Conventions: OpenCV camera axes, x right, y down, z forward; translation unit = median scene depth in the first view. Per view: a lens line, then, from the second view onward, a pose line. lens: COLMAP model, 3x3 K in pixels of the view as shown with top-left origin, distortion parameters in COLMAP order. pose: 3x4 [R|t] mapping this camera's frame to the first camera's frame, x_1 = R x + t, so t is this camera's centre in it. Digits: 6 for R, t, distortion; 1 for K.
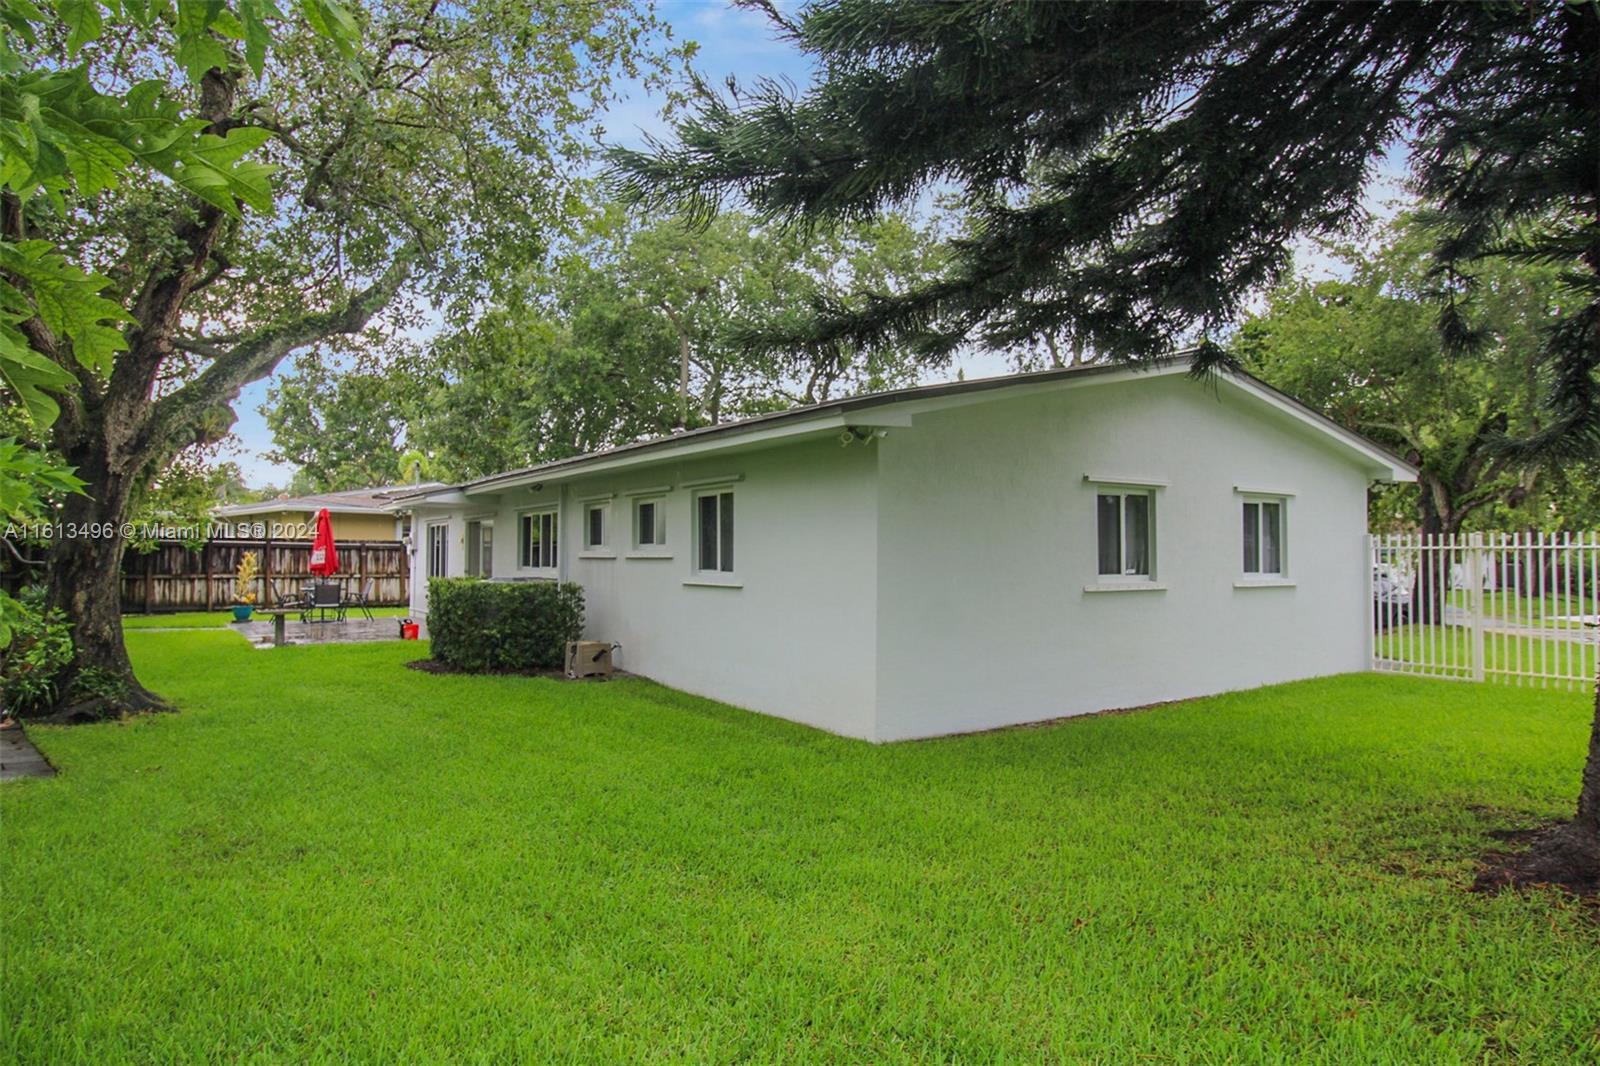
lens RADIAL K [[957.6, 0, 798.2], [0, 957.6, 552.6], [0, 0, 1]] dist [0.002421, -0.002453]
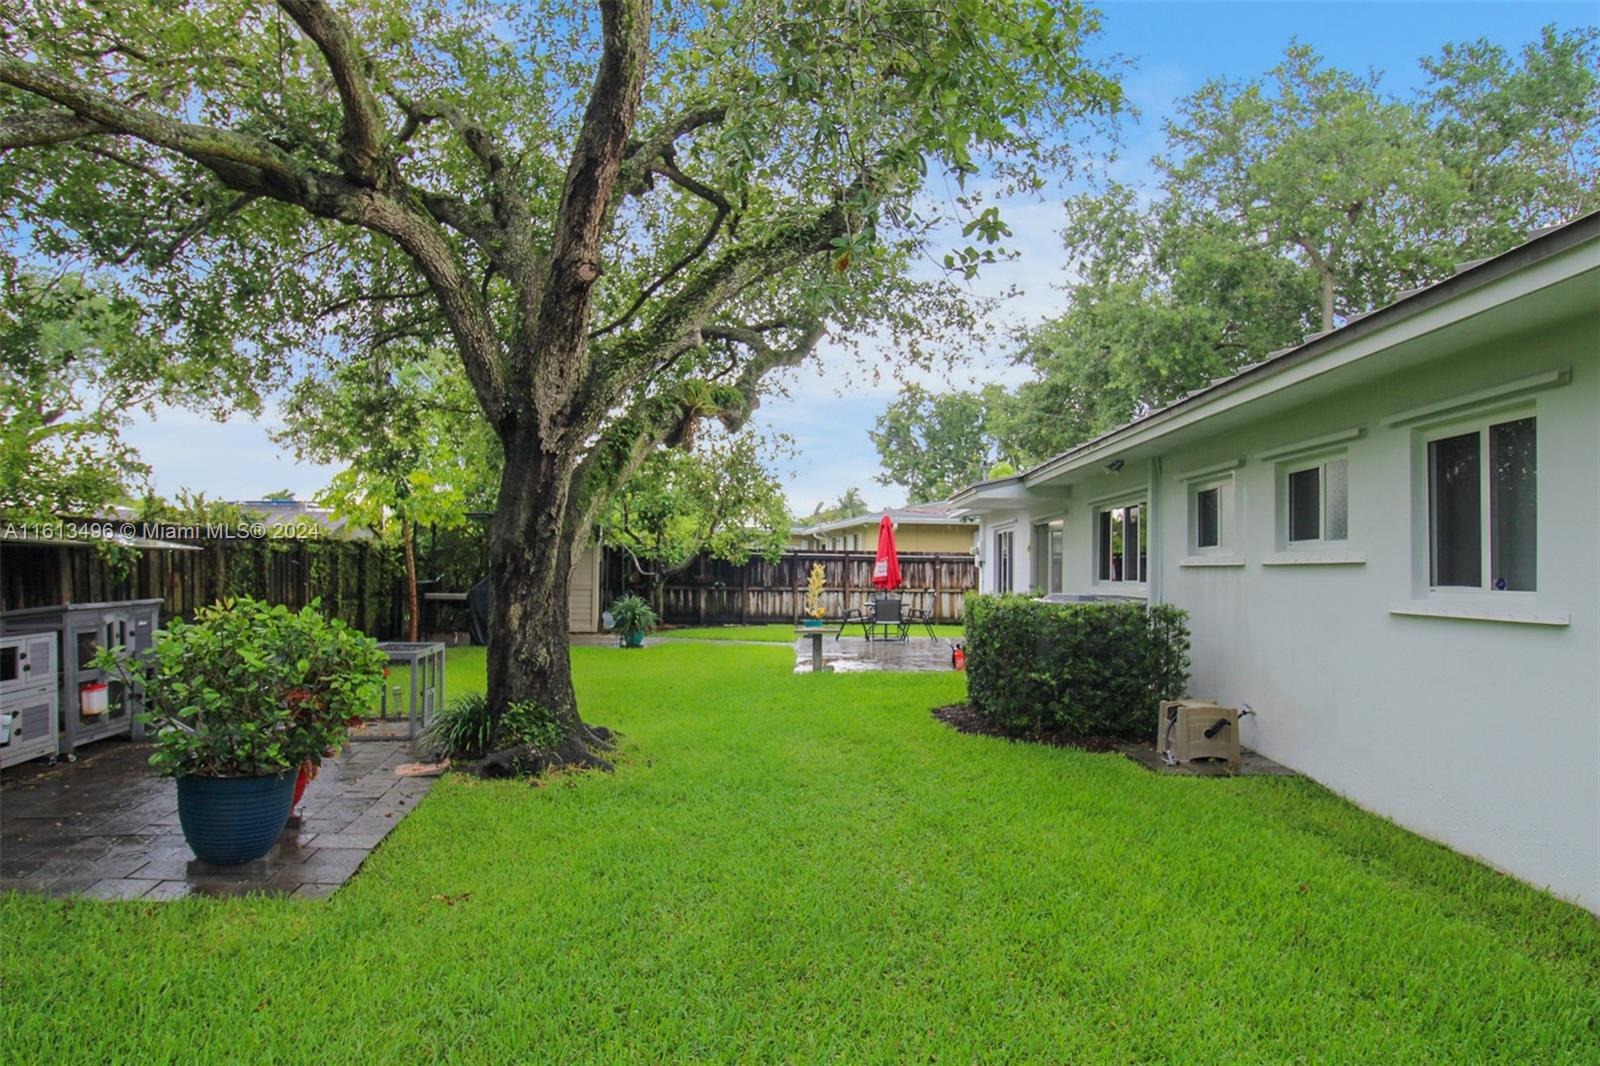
lens RADIAL K [[957.6, 0, 798.2], [0, 957.6, 552.6], [0, 0, 1]] dist [0.002421, -0.002453]
pose [[0.821908, -0.008916, -0.569550, -0.064522], [-0.001273, 0.999846, -0.017489, 0.006909], [0.569619, 0.015100, 0.821770, 0.286095]]
